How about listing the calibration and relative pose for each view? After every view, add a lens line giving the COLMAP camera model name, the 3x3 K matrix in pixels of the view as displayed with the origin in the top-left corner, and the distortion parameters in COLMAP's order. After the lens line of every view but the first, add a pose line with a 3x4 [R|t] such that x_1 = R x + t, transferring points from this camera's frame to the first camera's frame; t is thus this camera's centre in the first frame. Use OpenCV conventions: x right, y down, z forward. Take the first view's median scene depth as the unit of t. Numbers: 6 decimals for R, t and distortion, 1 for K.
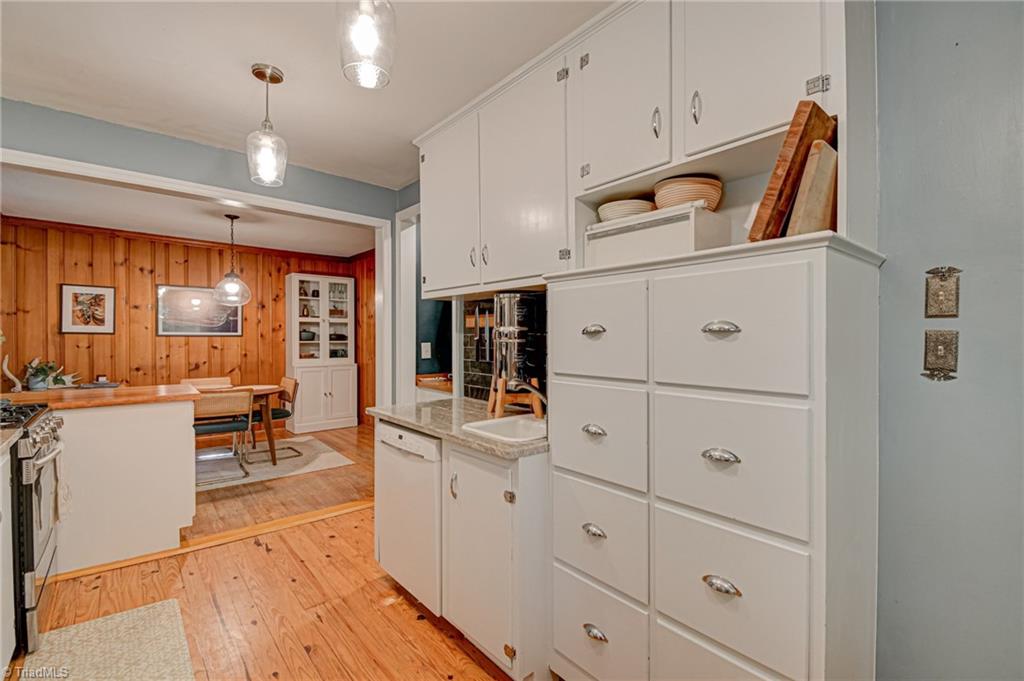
lens RADIAL K [[455.8, 0, 516.4], [0, 455.8, 337.7], [0, 0, 1]] dist [0.002208, -0.012520]
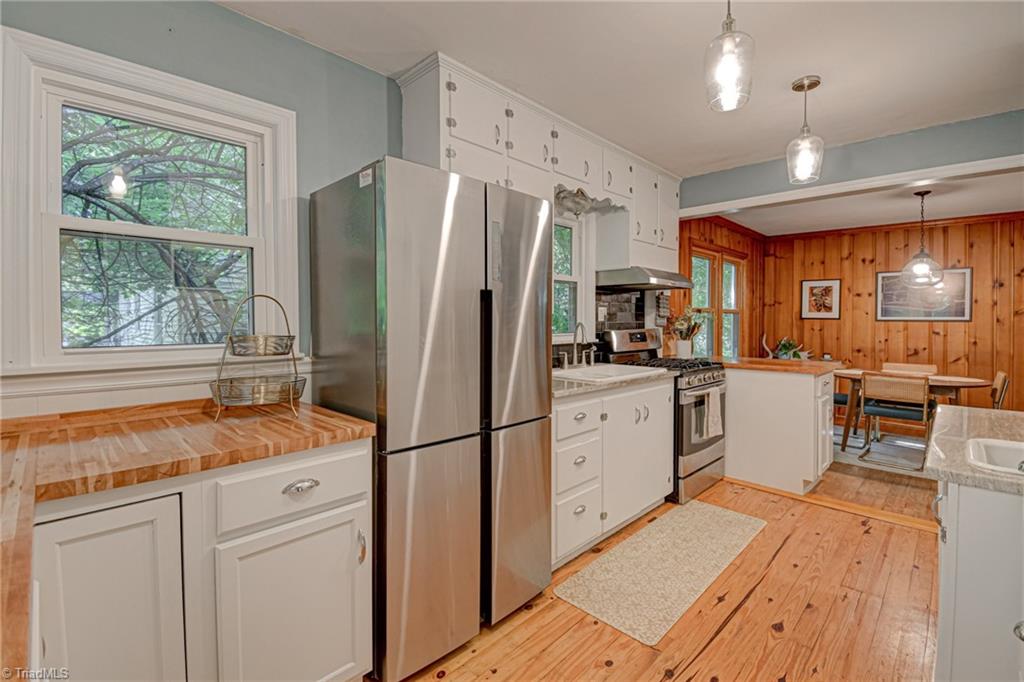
lens RADIAL K [[455.8, 0, 516.4], [0, 455.8, 338.2], [0, 0, 1]] dist [0.002208, -0.012520]
pose [[0.064280, 0.035370, -0.997305, 0.241575], [-0.005868, 0.999368, 0.035065, 0.004900], [0.997915, 0.003598, 0.064446, 0.099524]]
